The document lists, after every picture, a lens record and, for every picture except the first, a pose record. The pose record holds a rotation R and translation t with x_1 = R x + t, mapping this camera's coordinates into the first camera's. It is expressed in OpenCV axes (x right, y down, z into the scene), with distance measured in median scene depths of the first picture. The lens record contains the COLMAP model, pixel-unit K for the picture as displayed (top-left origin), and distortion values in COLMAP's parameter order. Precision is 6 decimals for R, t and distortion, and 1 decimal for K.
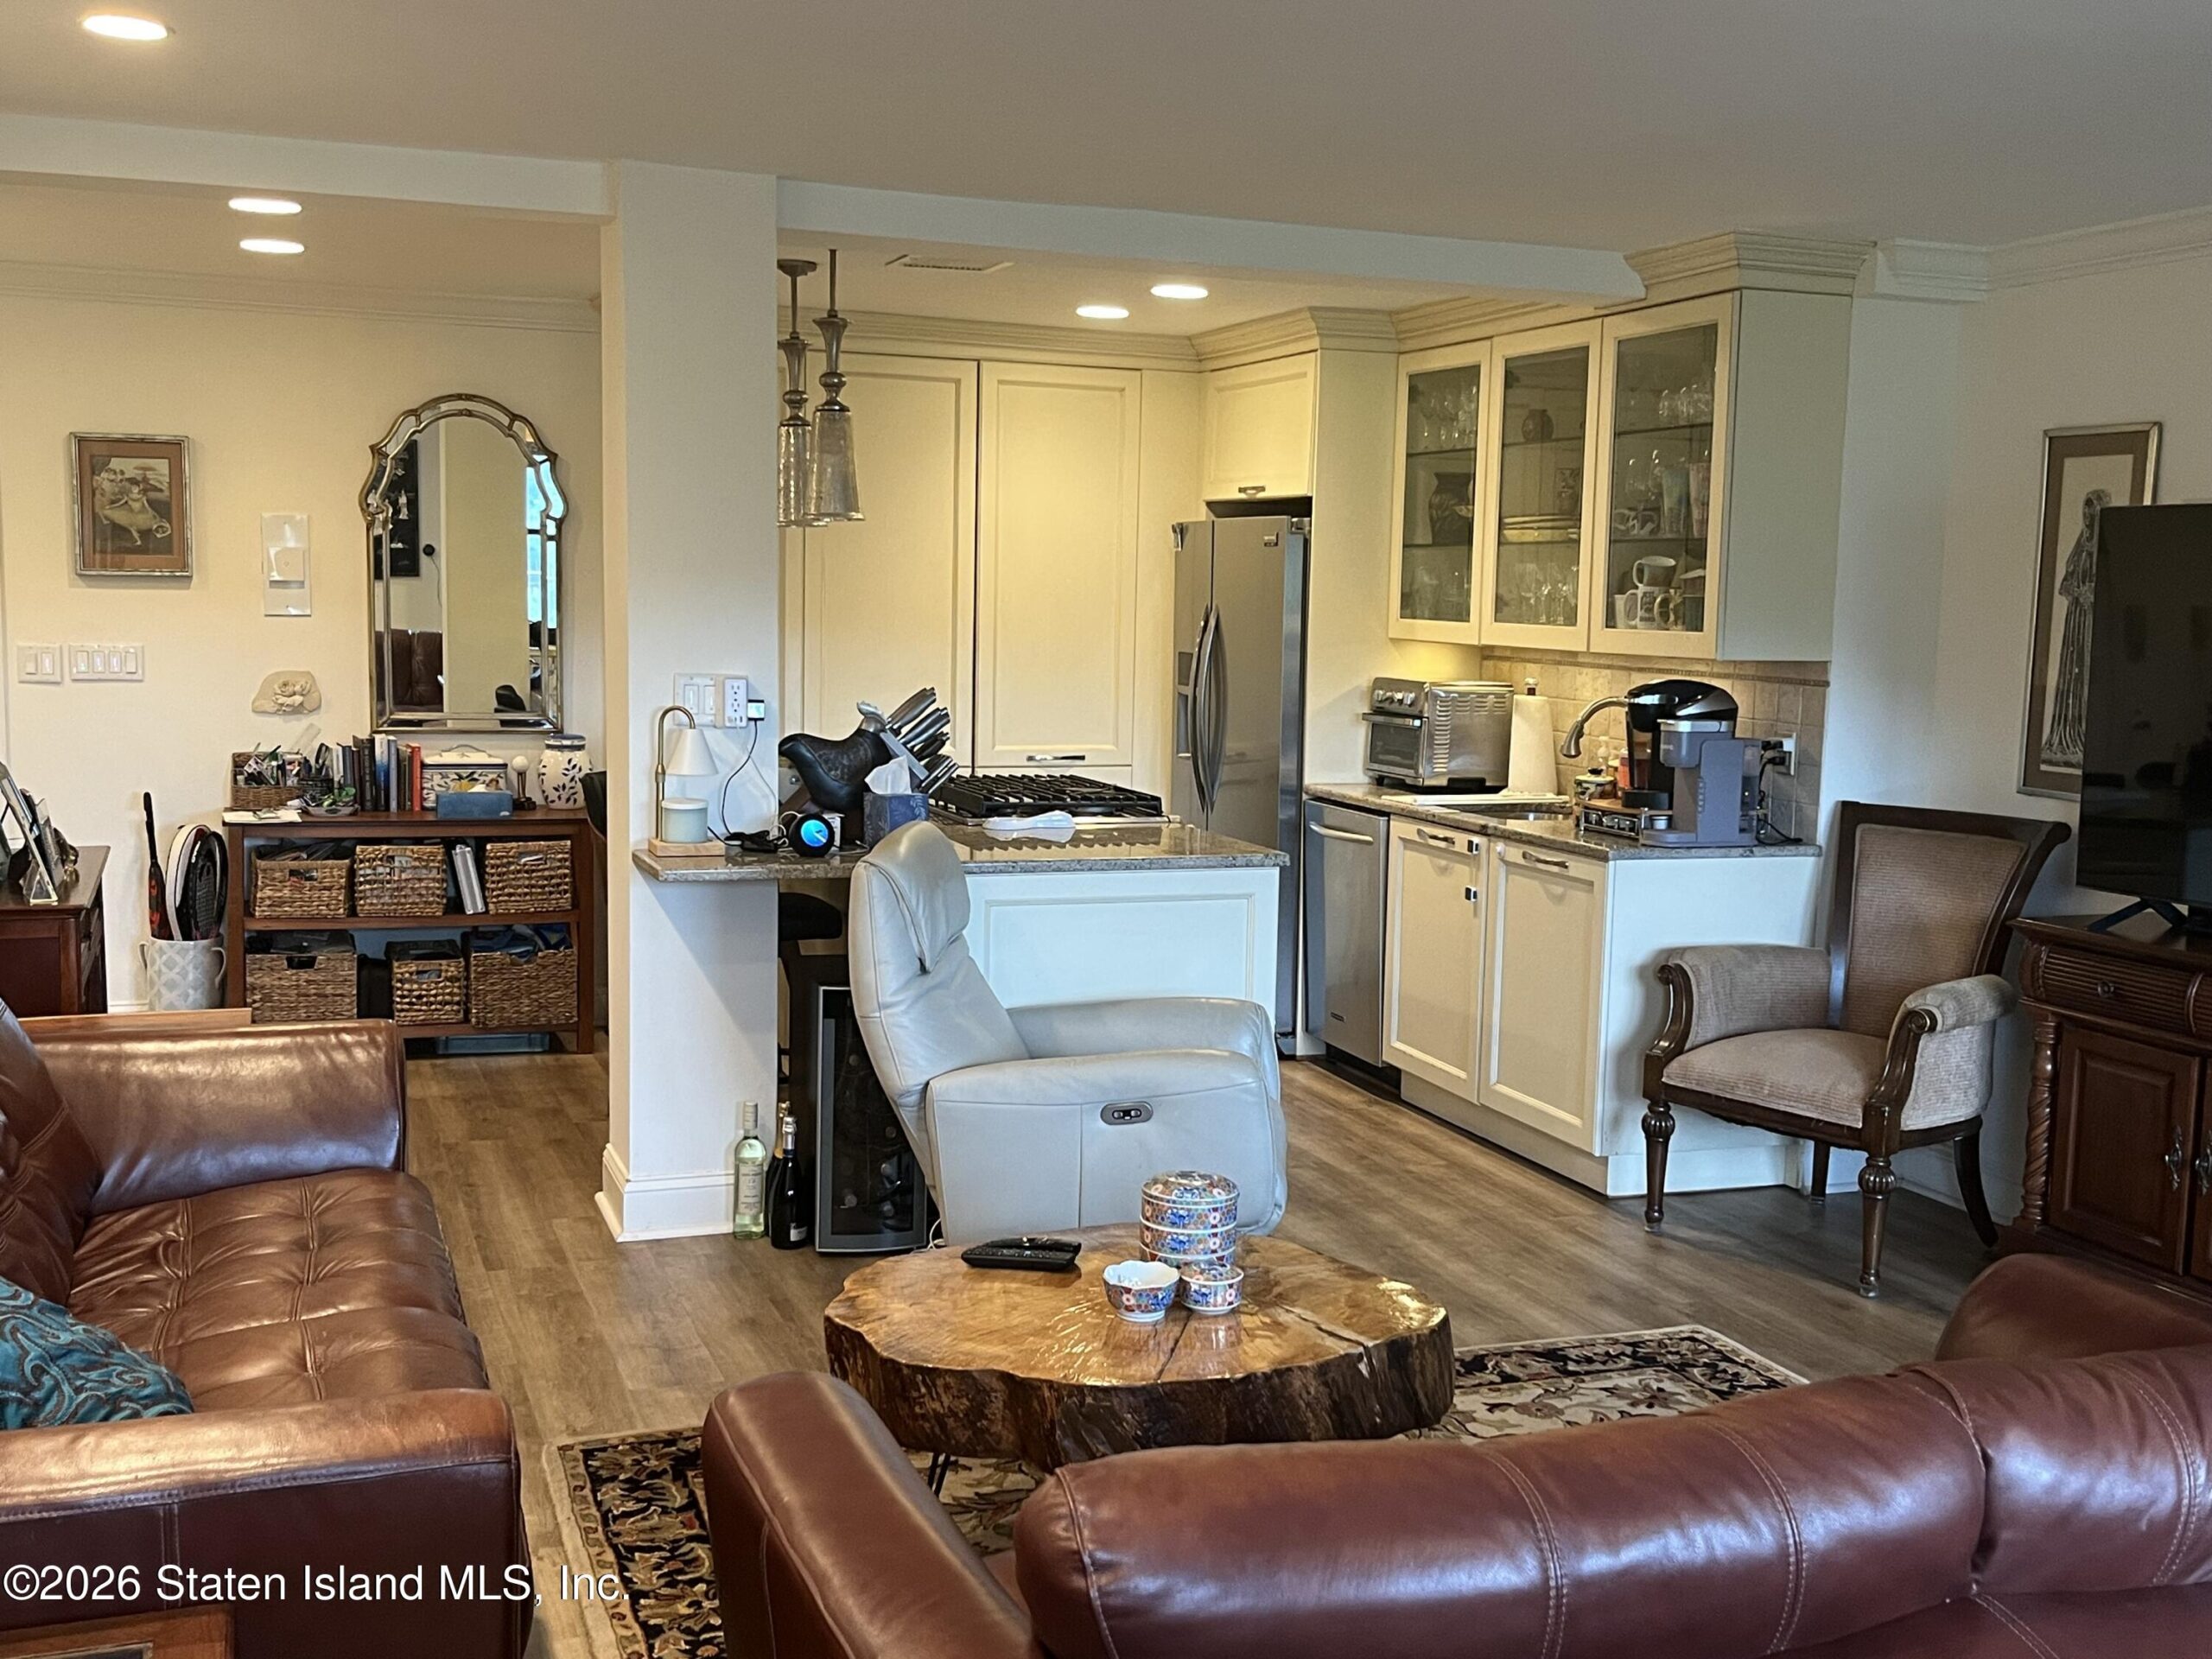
lens RADIAL K [[2287.3, 0, 1141.5], [0, 2287.3, 861.0], [0, 0, 1]] dist [0.021779, 0.000000]
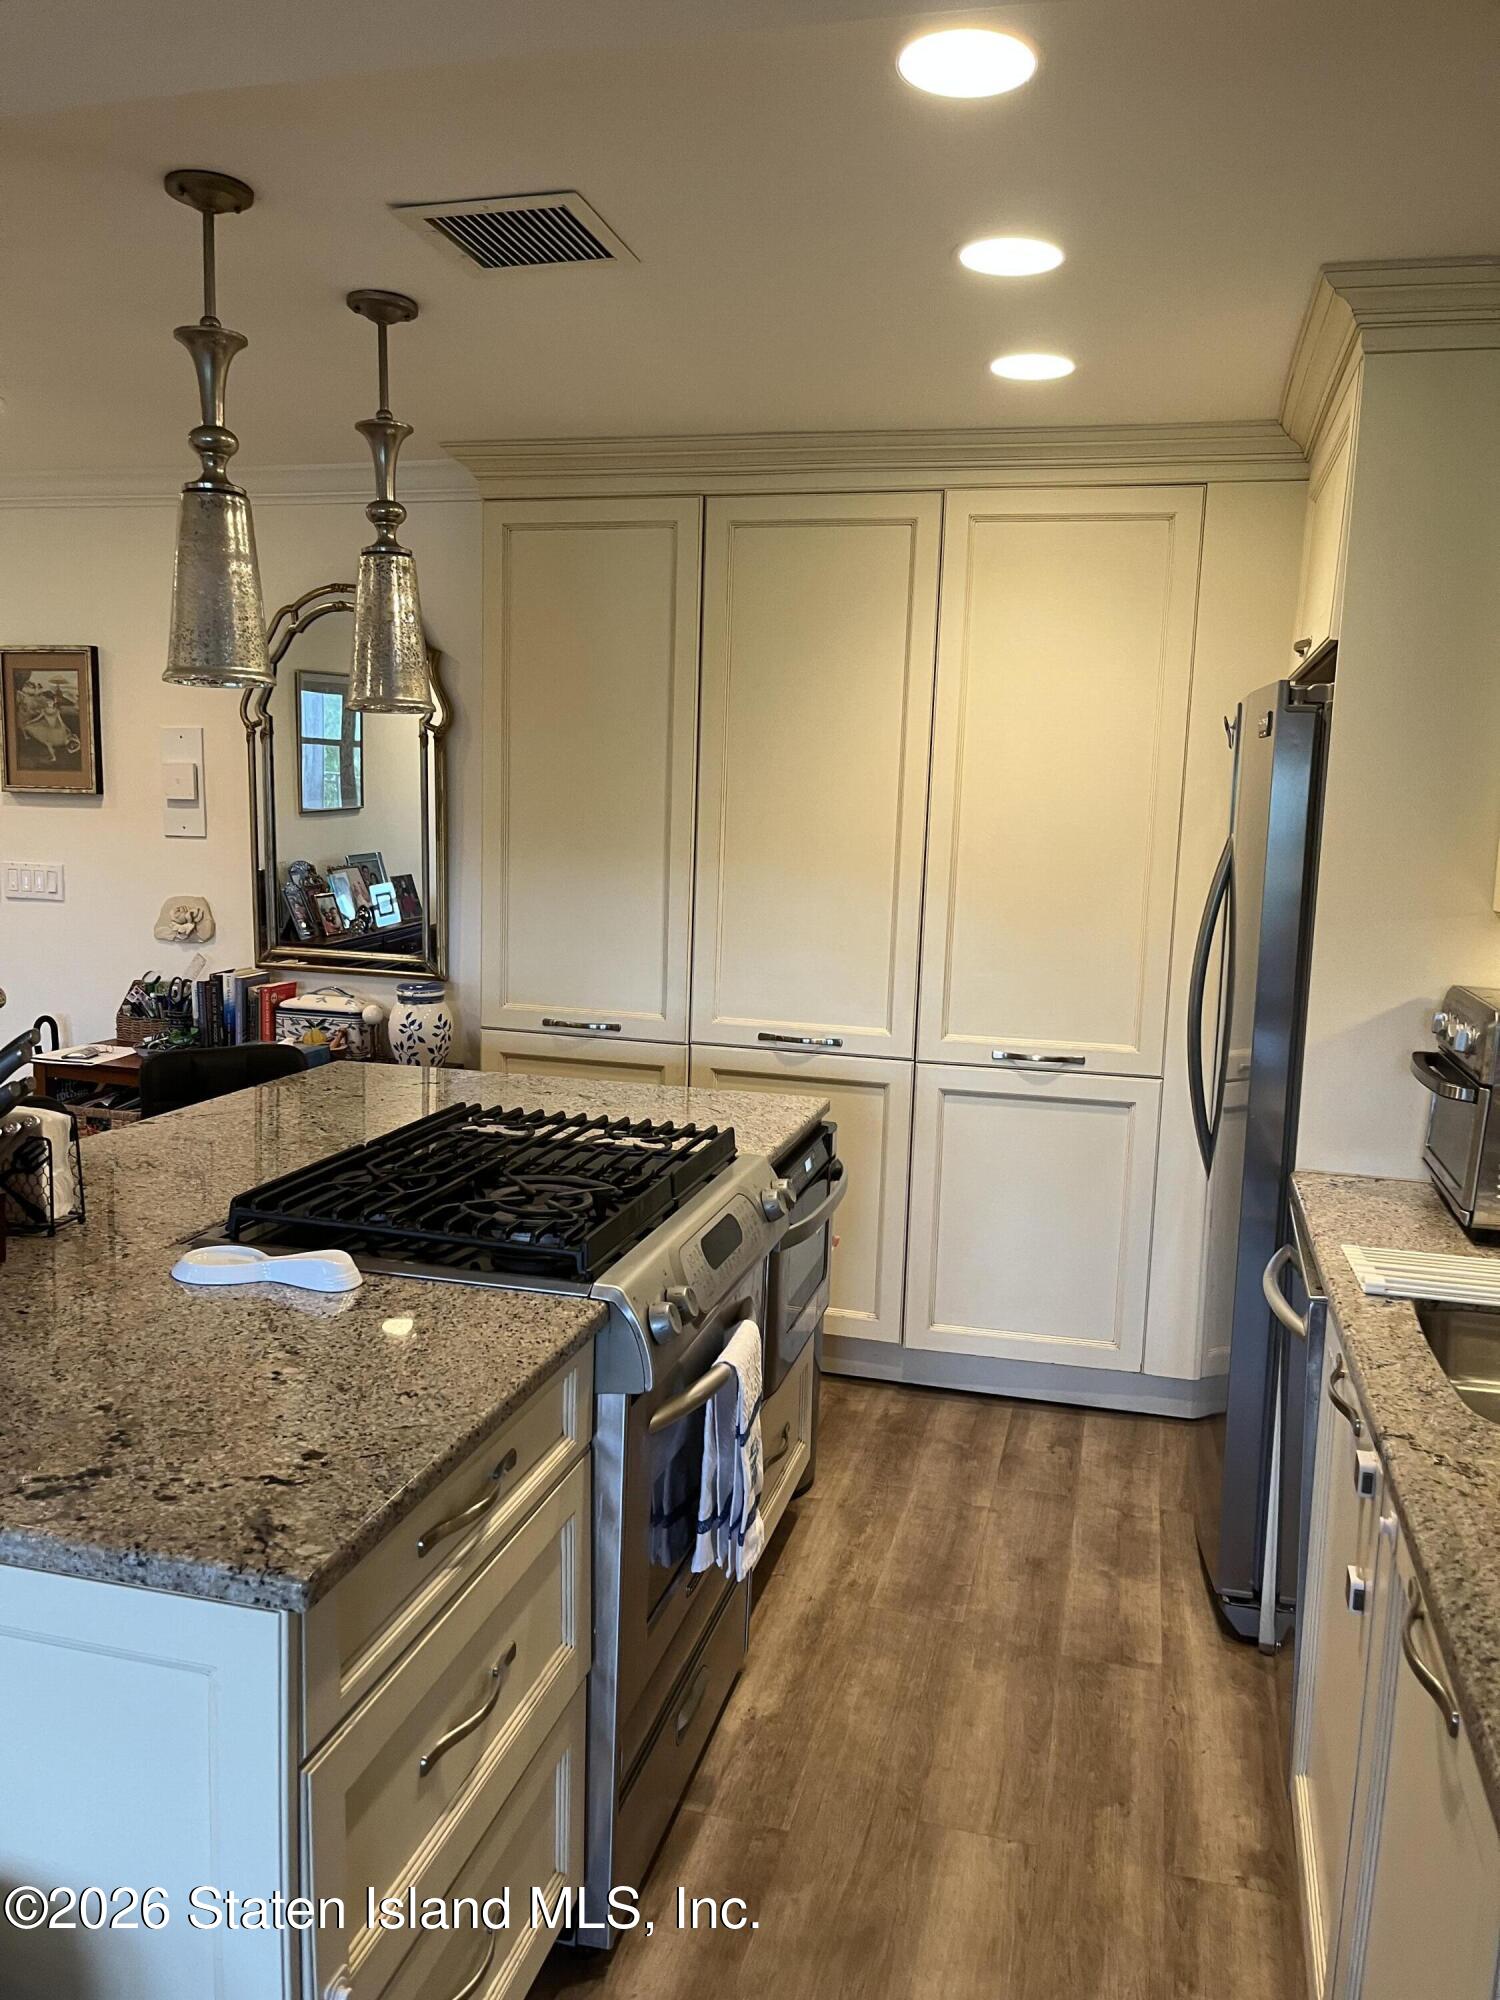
lens RADIAL K [[1515.6, 0, 742.4], [0, 1515.6, 1007.4], [0, 0, 1]] dist [0.048502, -0.069967]
pose [[0.807374, 0.080909, -0.584467, 0.180243], [-0.082095, 0.996323, 0.024517, -0.073111], [0.584302, 0.028187, 0.811047, 0.644914]]
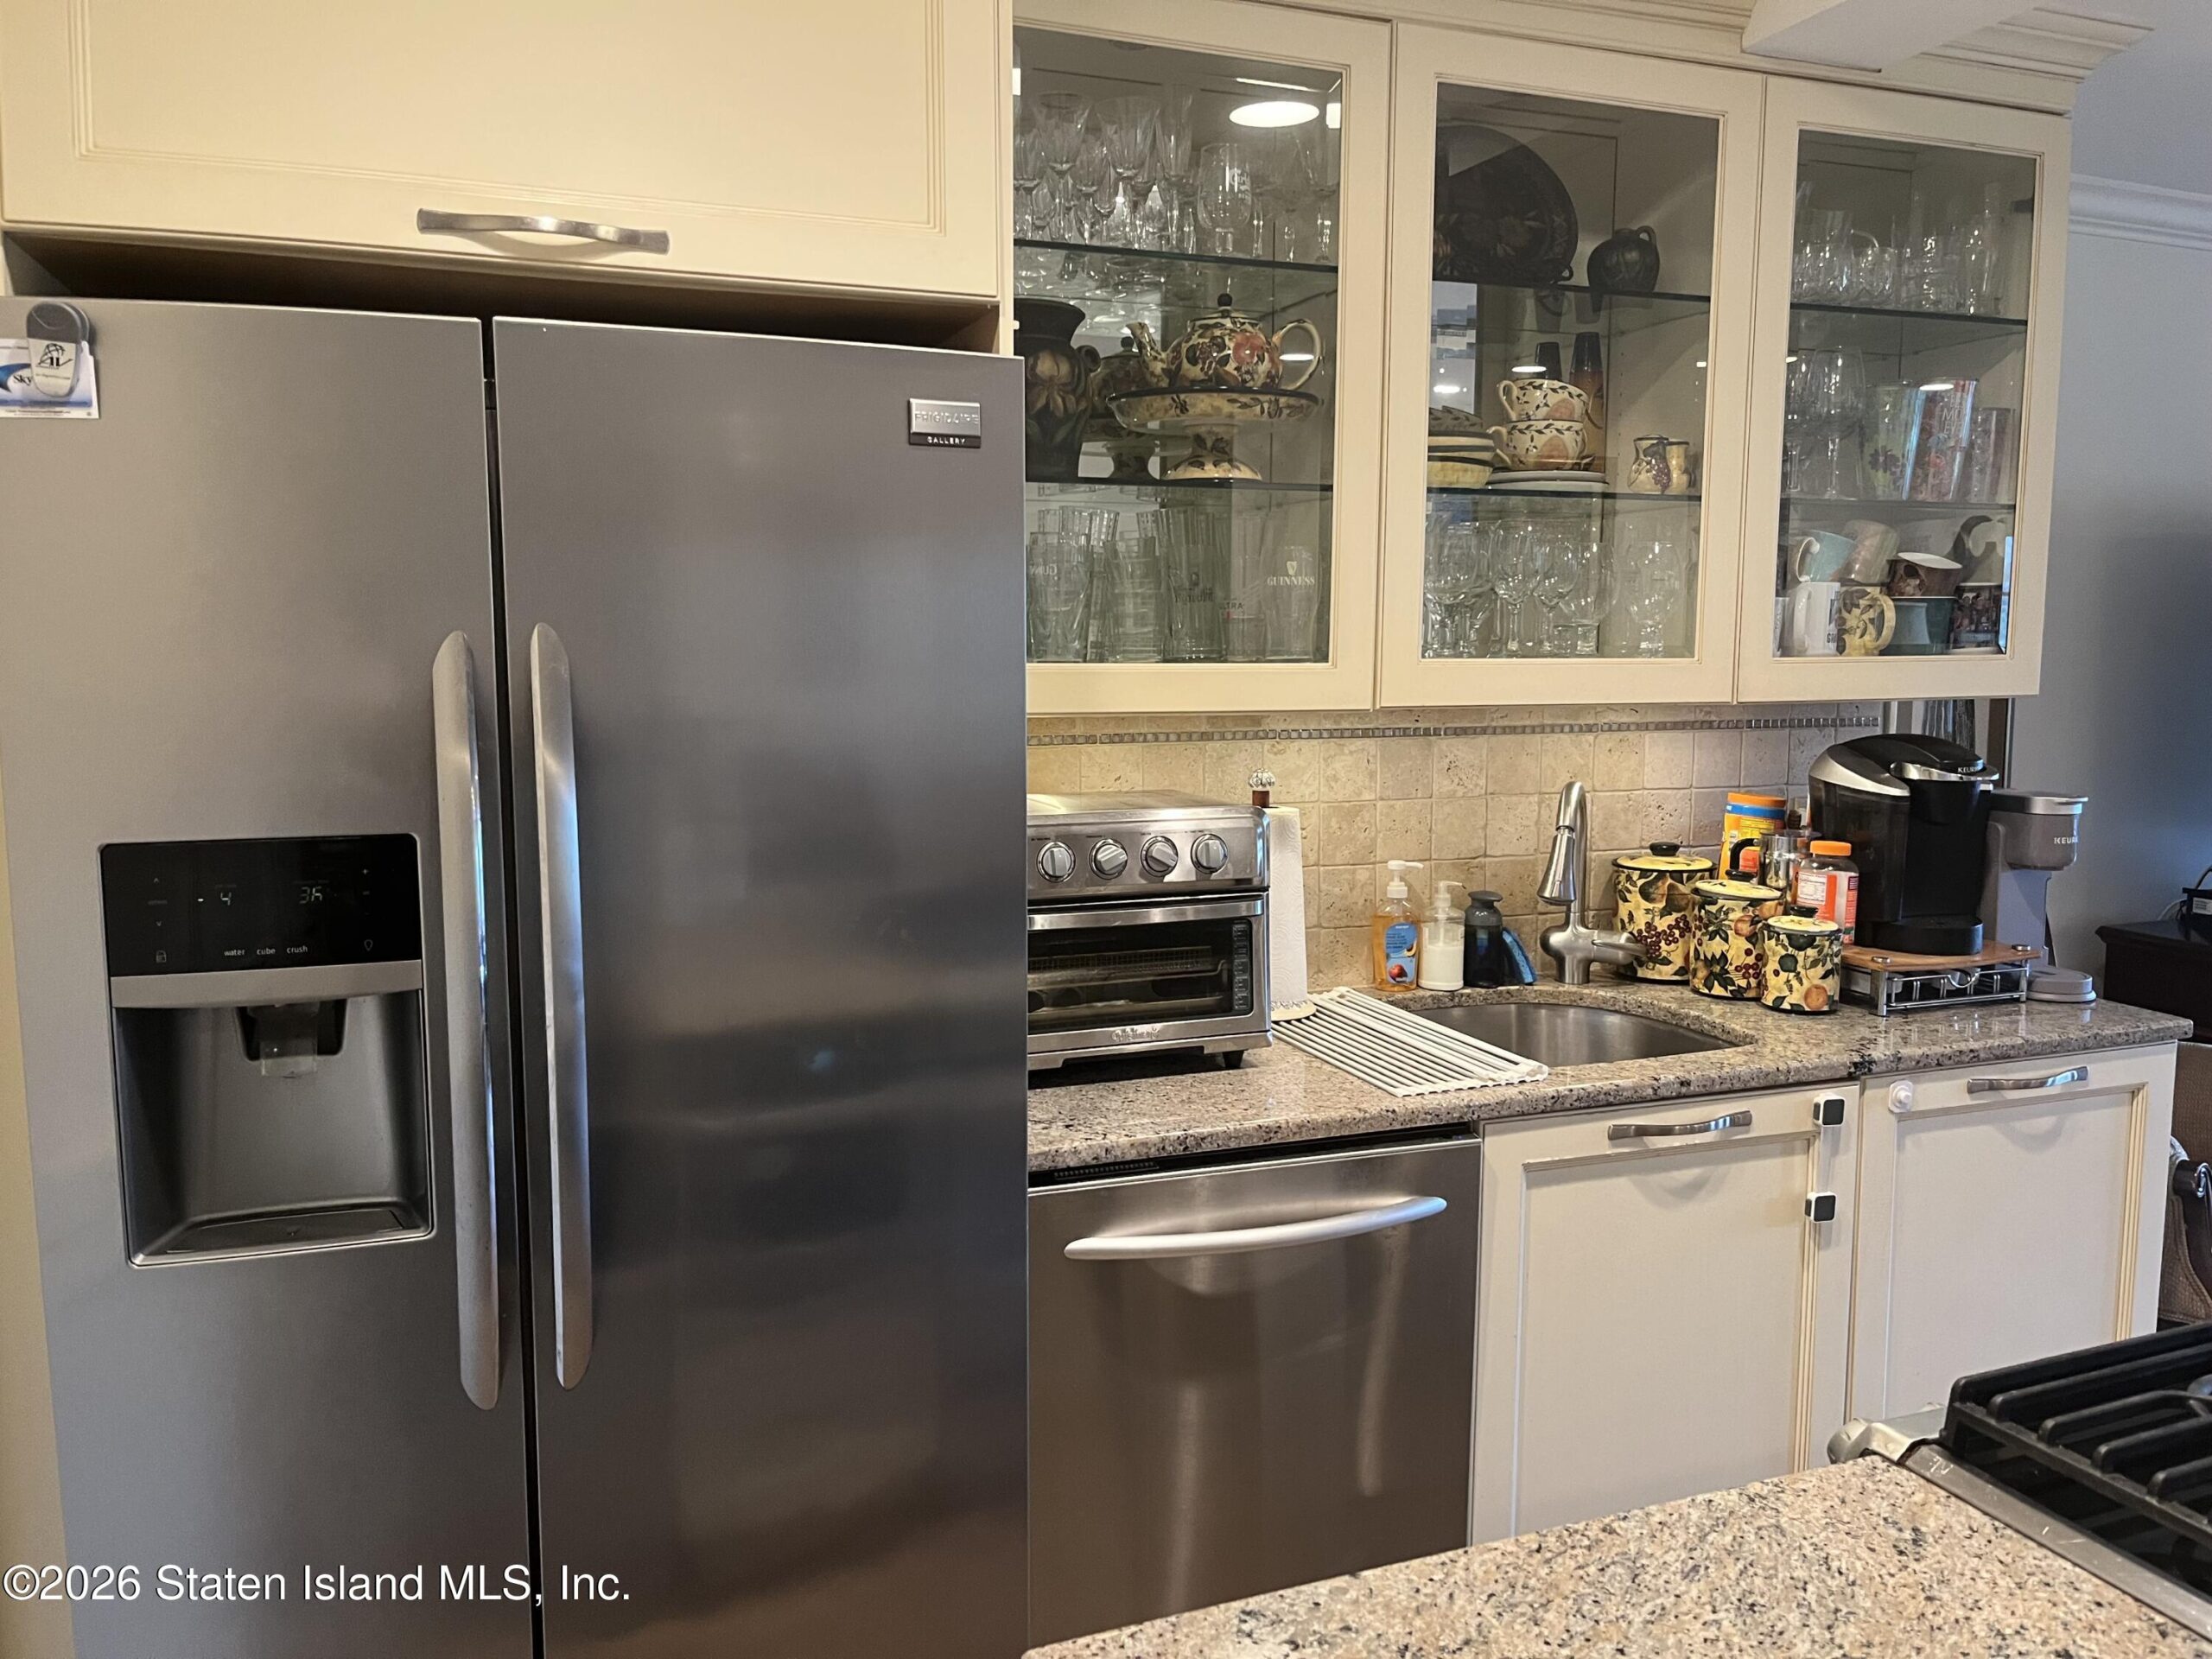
lens RADIAL K [[1676.2, 0, 1116.3], [0, 1676.2, 795.5], [0, 0, 1]] dist [0.048502, -0.069967]
pose [[0.007376, -0.120546, 0.992680, -0.180754], [0.122028, 0.985397, 0.118755, -0.118284], [-0.992499, 0.120259, 0.021978, 1.001546]]
